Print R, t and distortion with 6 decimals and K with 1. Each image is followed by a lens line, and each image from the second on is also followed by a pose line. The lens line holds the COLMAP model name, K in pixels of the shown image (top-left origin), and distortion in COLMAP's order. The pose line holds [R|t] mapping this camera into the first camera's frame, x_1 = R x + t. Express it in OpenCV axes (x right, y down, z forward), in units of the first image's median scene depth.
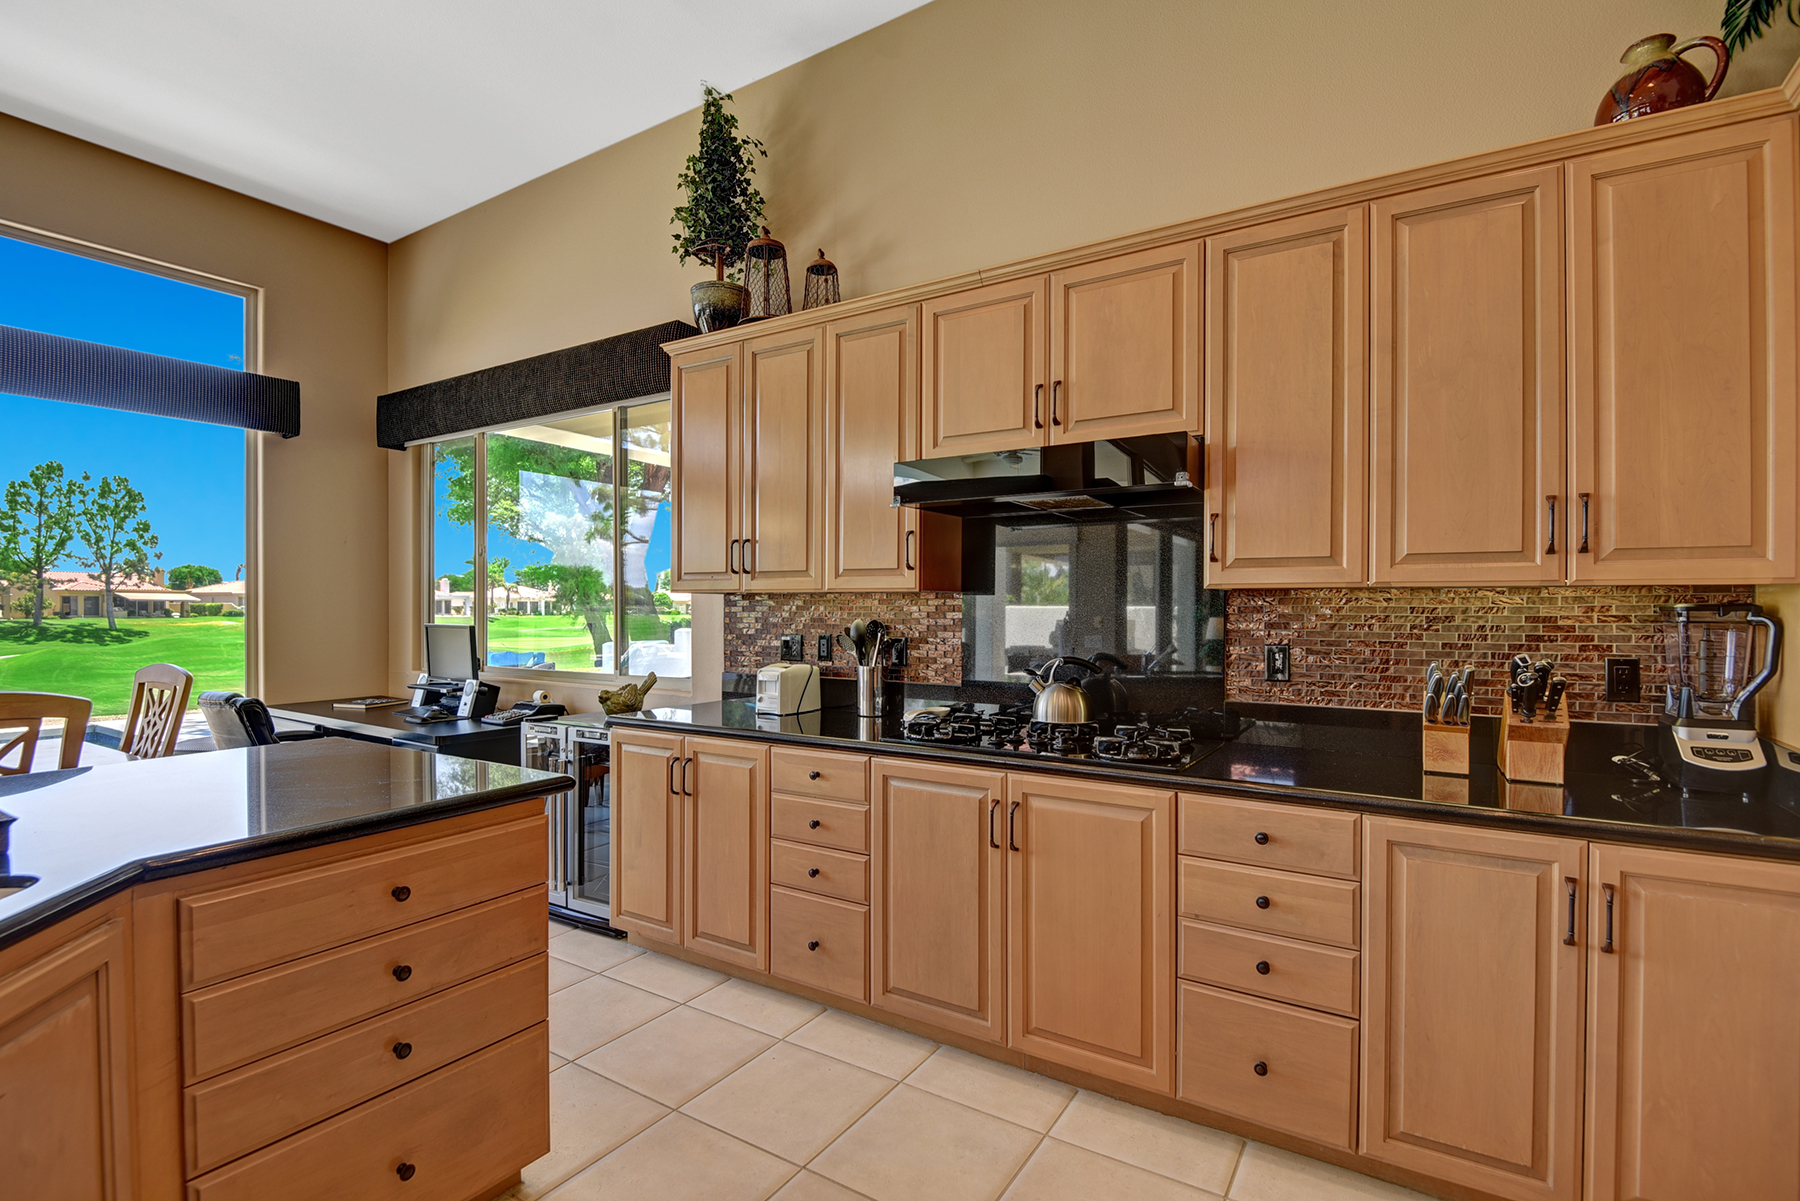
lens RADIAL K [[828.4, 0, 911.4], [0, 828.4, 609.2], [0, 0, 1]] dist [-0.005453, -0.003764]
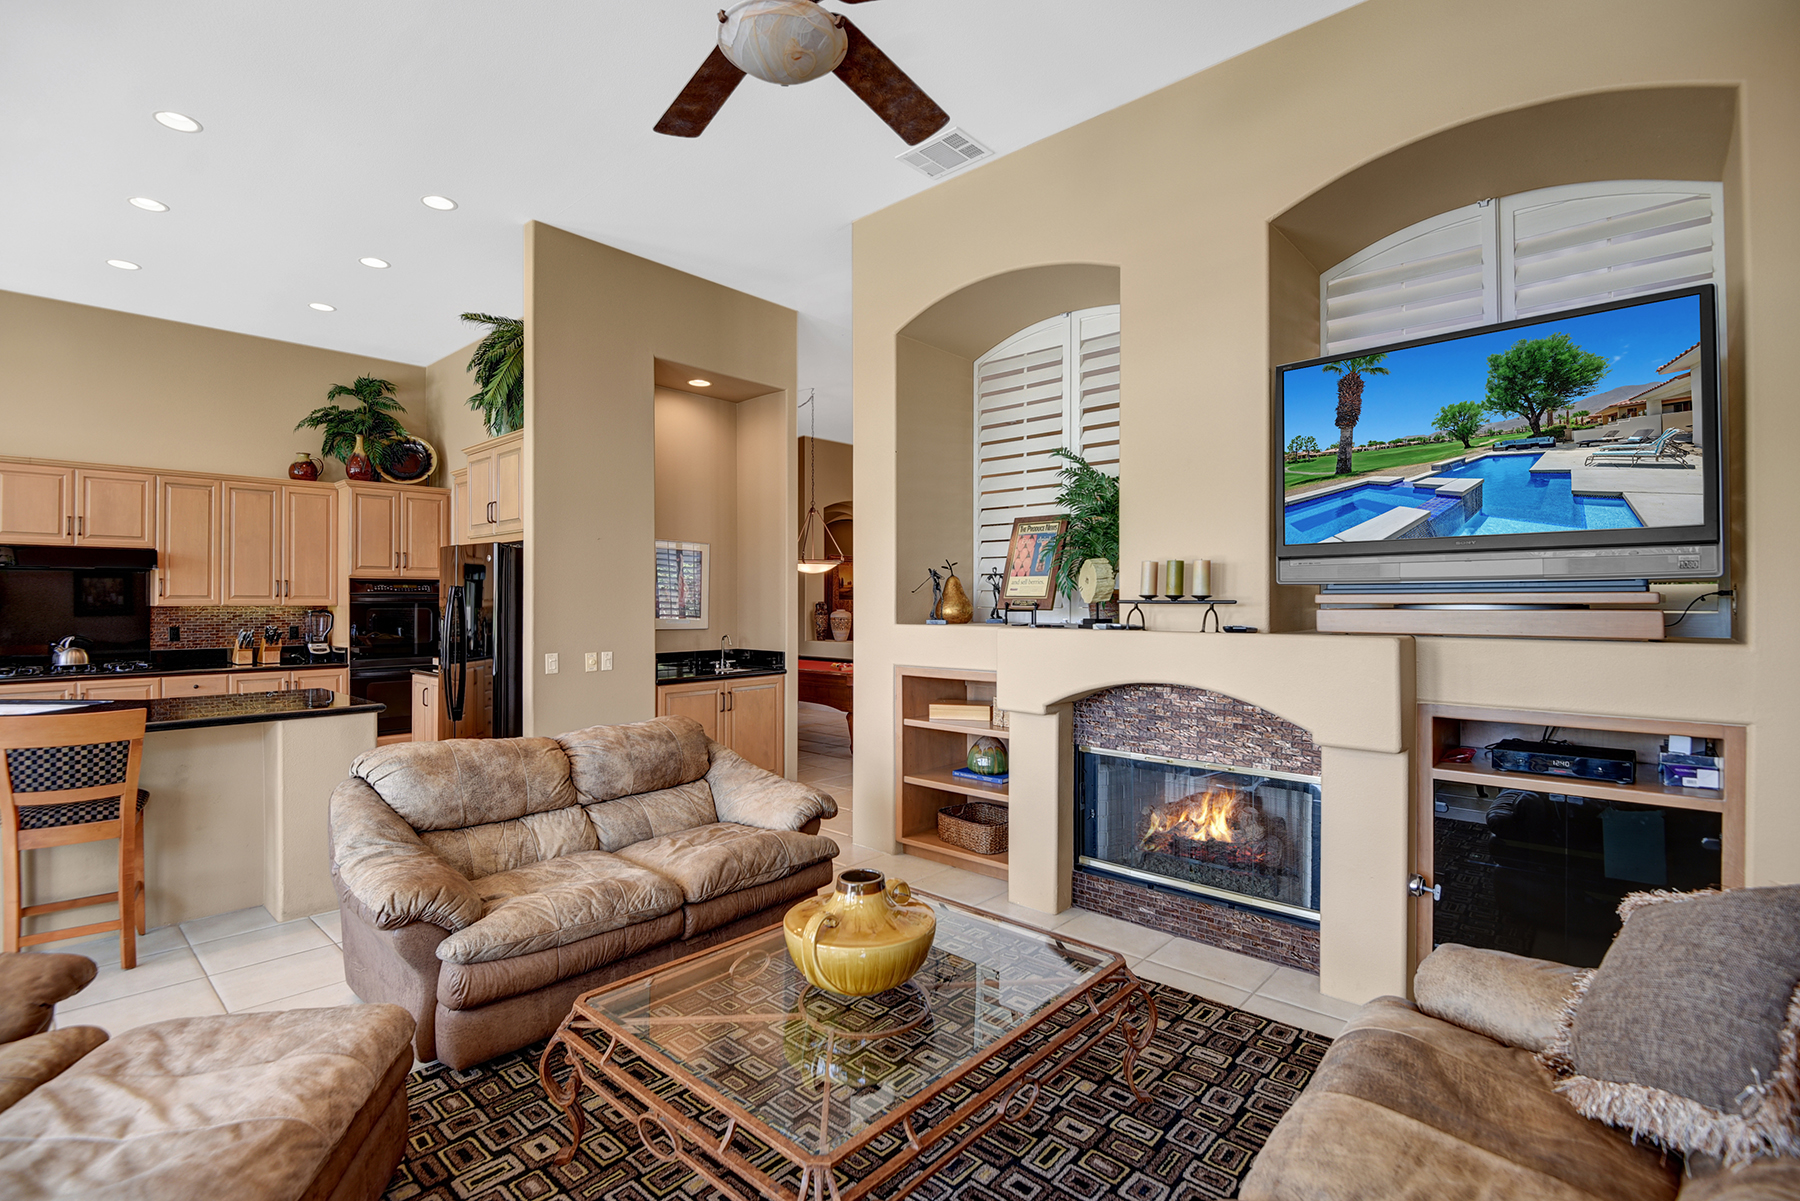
lens RADIAL K [[828.4, 0, 867.0], [0, 828.4, 593.2], [0, 0, 1]] dist [-0.005453, -0.003764]
pose [[0.222759, 0.006483, 0.974852, -1.221169], [0.001851, 0.999973, -0.007073, -0.031060], [-0.974872, 0.003380, 0.222741, -1.303217]]
